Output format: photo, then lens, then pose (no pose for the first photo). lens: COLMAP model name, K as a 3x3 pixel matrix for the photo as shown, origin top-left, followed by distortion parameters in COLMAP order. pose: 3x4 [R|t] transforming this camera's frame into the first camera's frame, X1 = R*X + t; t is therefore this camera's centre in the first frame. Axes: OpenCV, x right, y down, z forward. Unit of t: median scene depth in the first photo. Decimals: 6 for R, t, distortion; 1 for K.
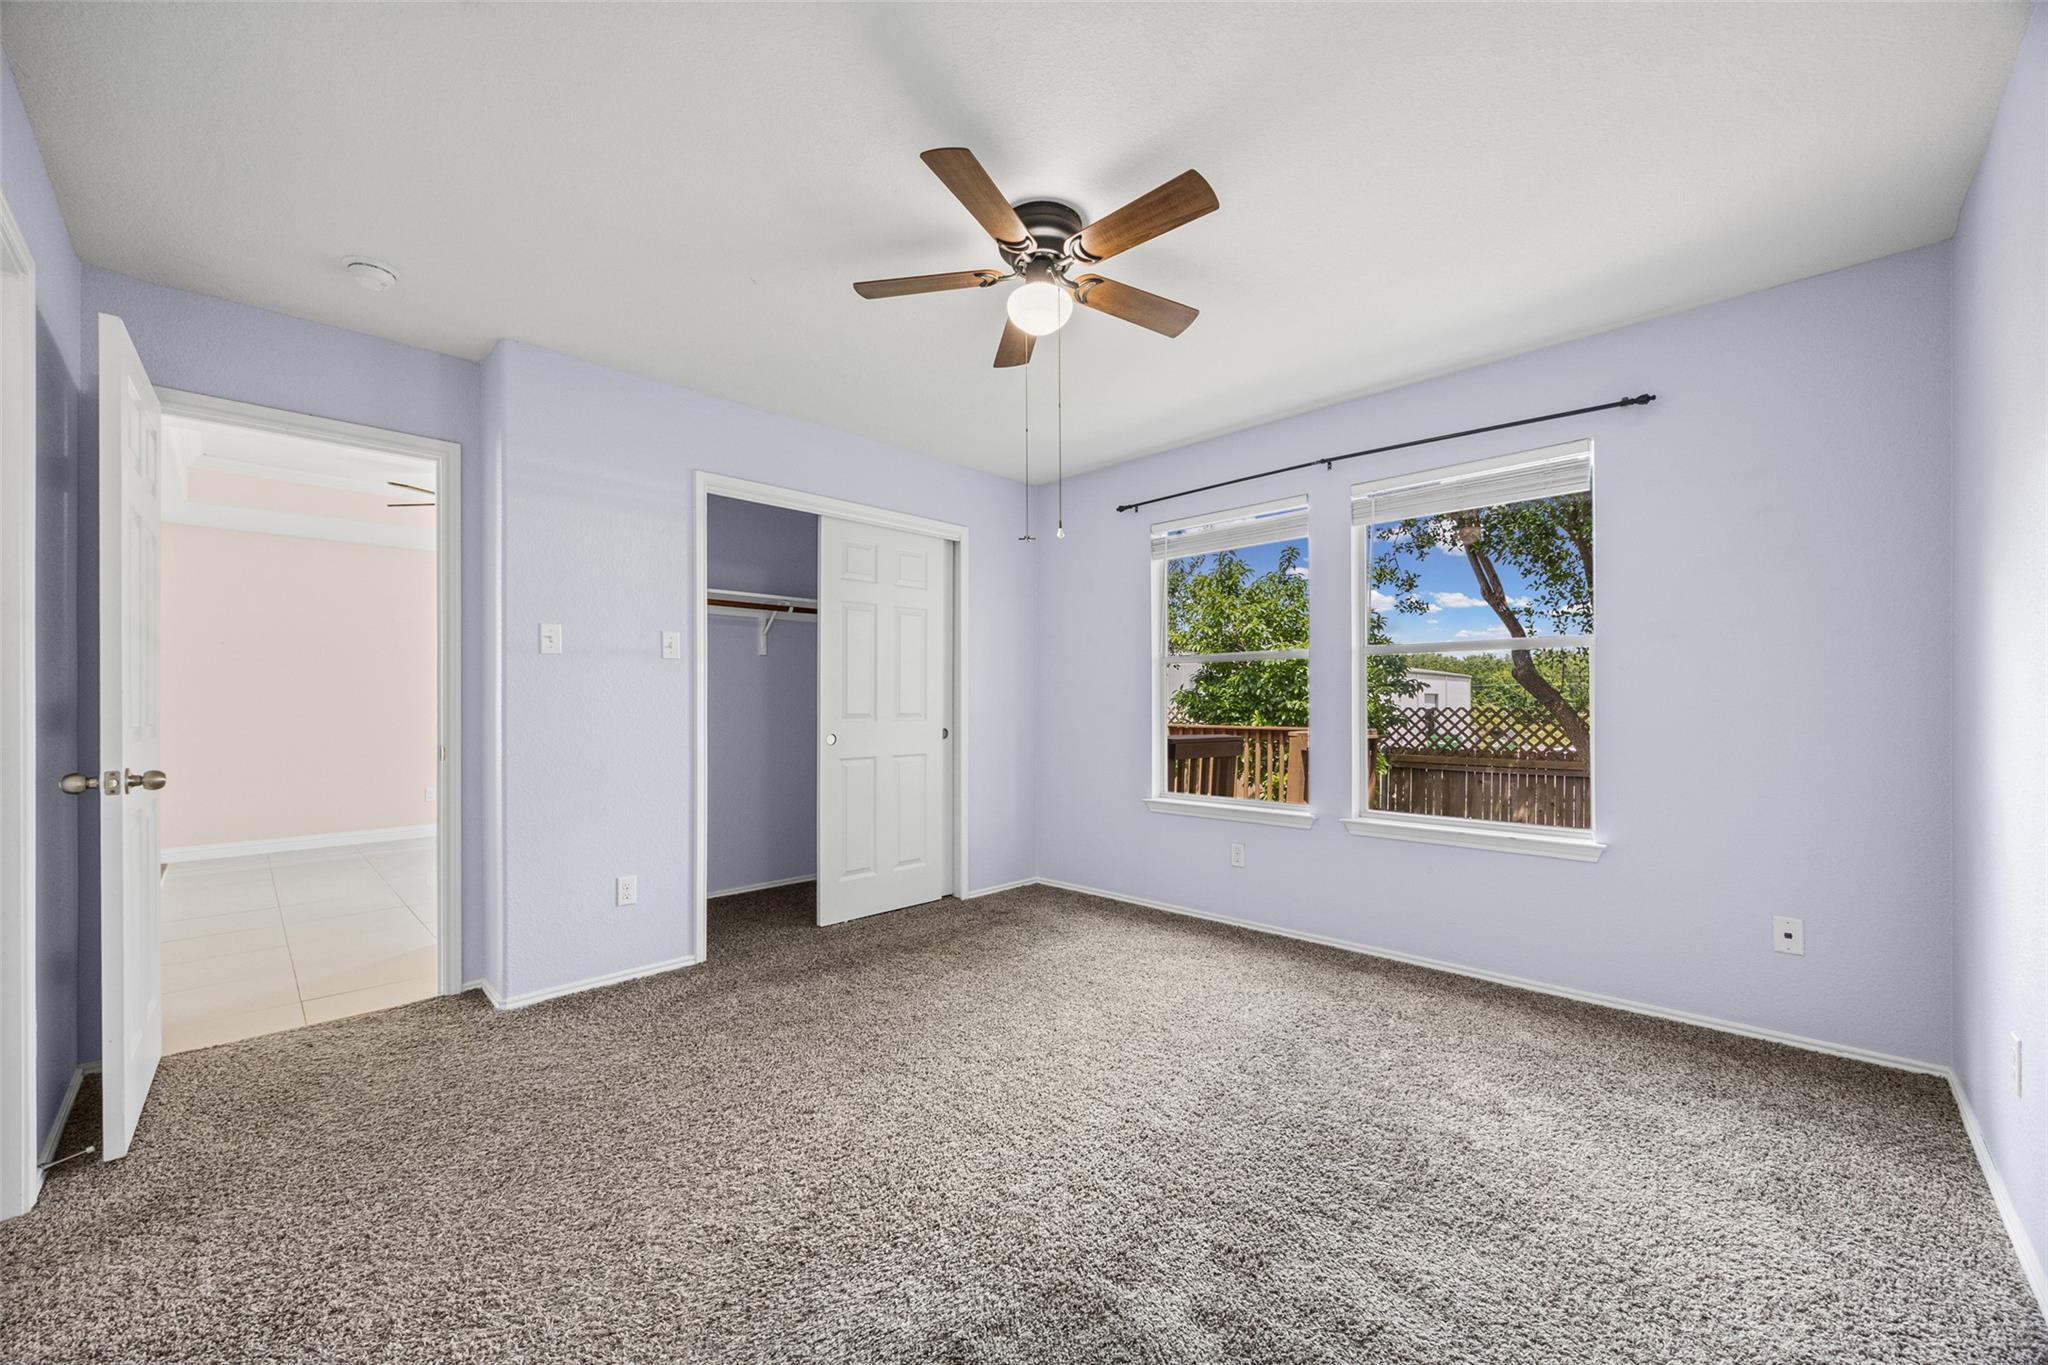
lens RADIAL K [[788.3, 0, 1021.6], [0, 788.3, 685.6], [0, 0, 1]] dist [0.012276, 0.000101]
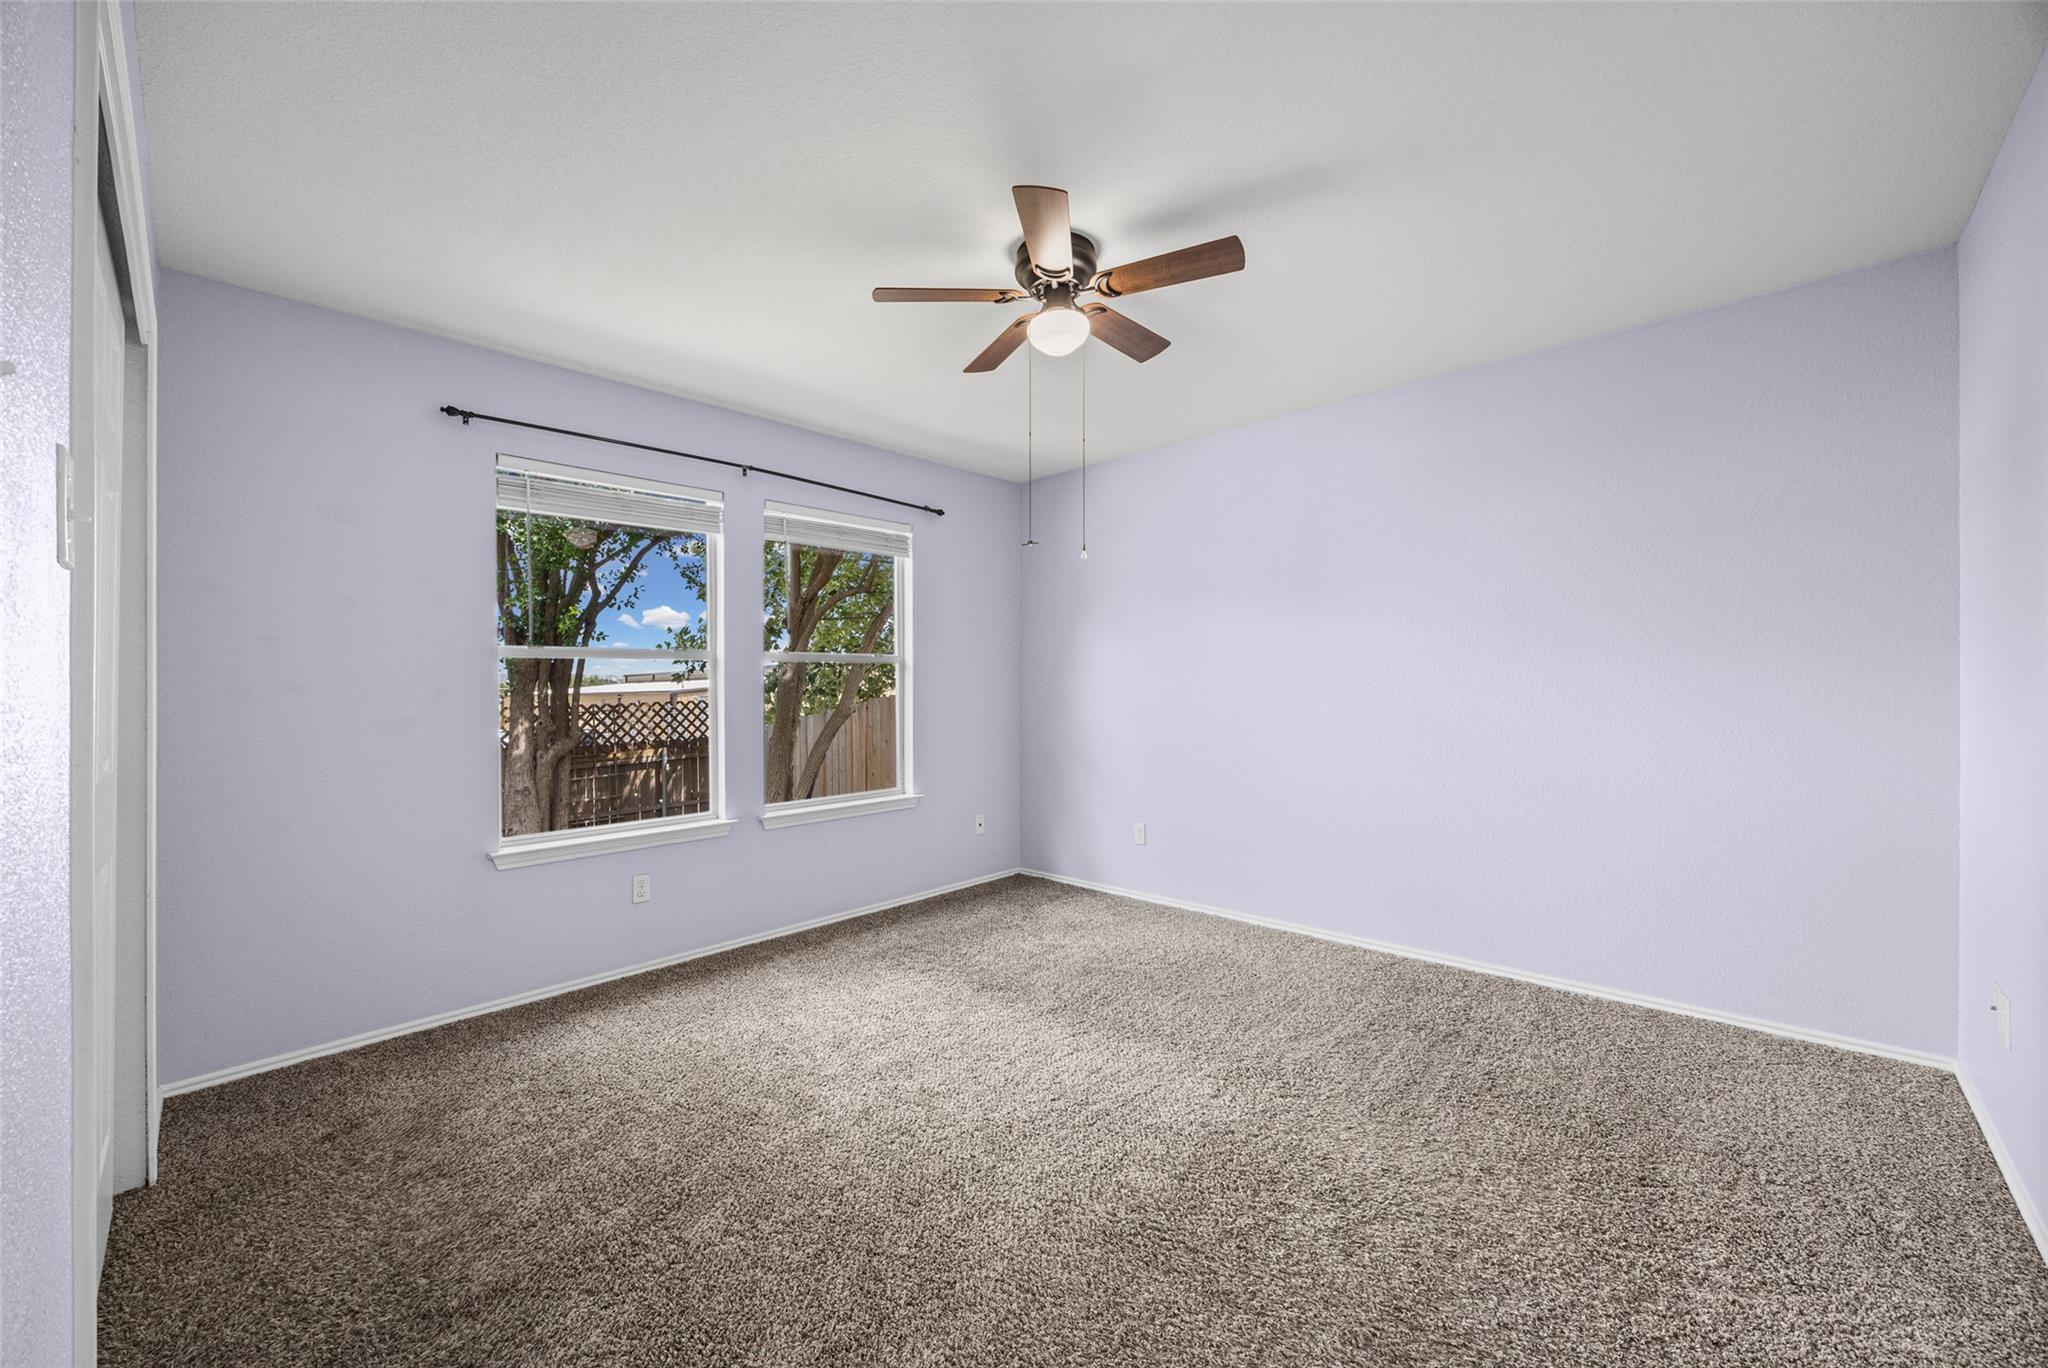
lens RADIAL K [[788.3, 0, 1017.7], [0, 788.3, 691.5], [0, 0, 1]] dist [0.012276, 0.000101]
pose [[-0.000302, 0.008311, 0.999965, -0.650516], [0.002202, 0.999963, -0.008310, 0.013309], [-0.999998, 0.002200, -0.000320, 0.676399]]
